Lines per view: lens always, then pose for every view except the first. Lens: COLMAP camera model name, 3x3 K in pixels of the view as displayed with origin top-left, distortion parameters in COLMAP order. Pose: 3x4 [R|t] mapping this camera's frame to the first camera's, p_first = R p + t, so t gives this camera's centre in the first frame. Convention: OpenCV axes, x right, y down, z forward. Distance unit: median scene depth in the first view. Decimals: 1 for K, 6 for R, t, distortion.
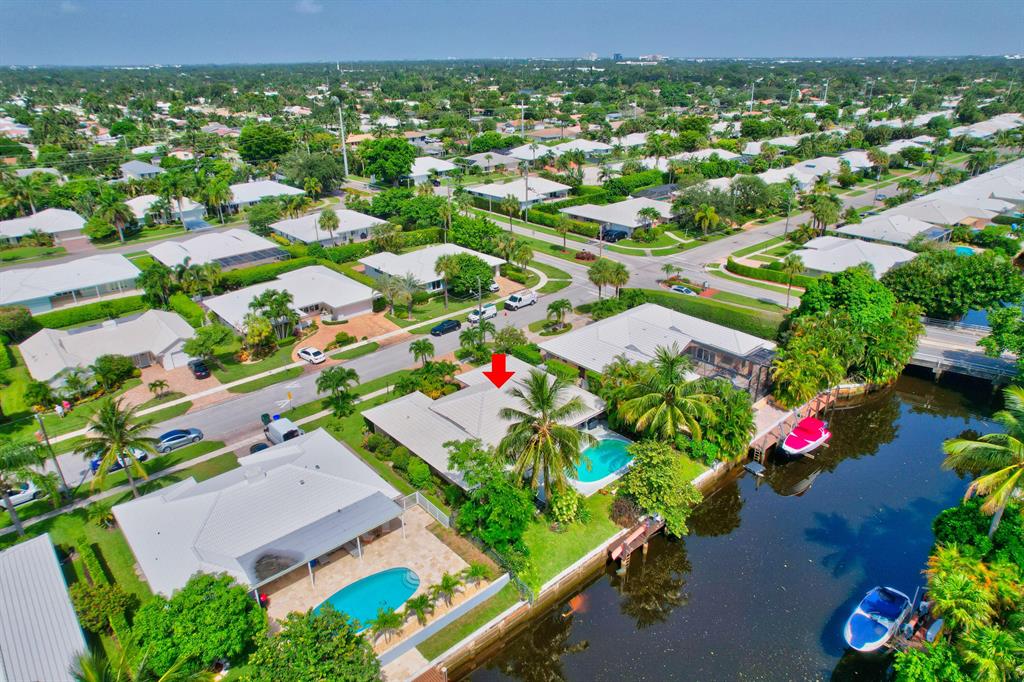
lens RADIAL K [[652.9, 0, 512.0], [0, 652.9, 341.0], [0, 0, 1]] dist [-0.007668, -0.001826]
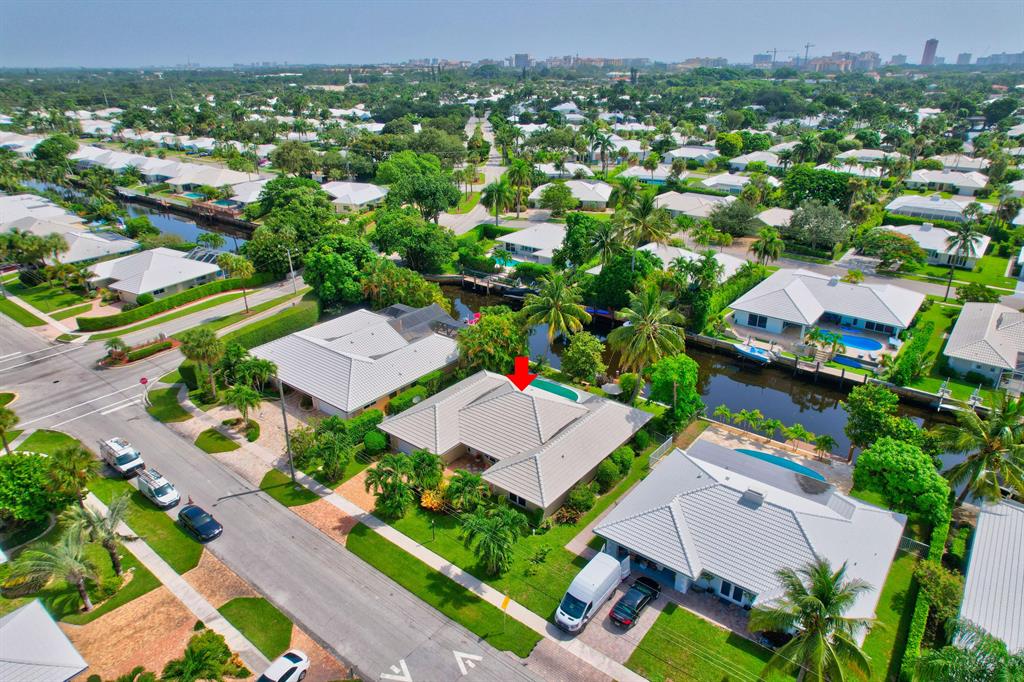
lens RADIAL K [[652.9, 0, 512.0], [0, 652.9, 341.0], [0, 0, 1]] dist [-0.007668, -0.001826]
pose [[-0.180379, -0.374361, 0.909570, -0.858526], [0.401068, 0.816376, 0.415541, -0.391244], [-0.898114, 0.439754, 0.002887, 0.934366]]
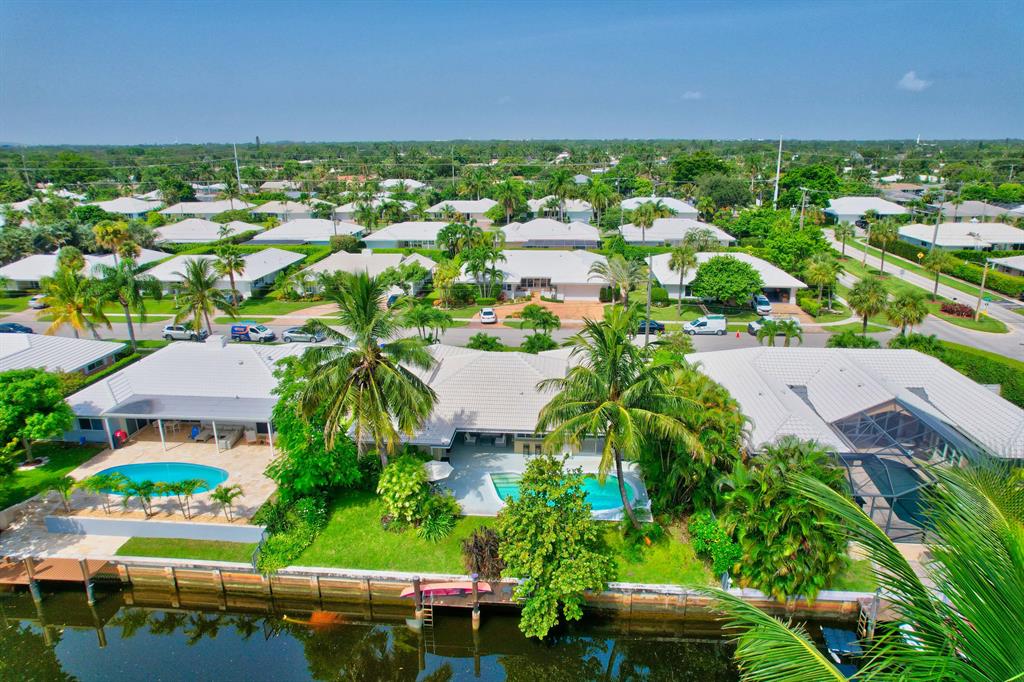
lens RADIAL K [[645.1, 0, 518.3], [0, 645.1, 358.4], [0, 0, 1]] dist [-0.000761, -0.000295]
pose [[0.696079, 0.243850, -0.675286, 0.479696], [-0.298126, 0.953804, 0.037119, 0.044173], [0.653142, 0.175483, 0.736621, 0.450978]]
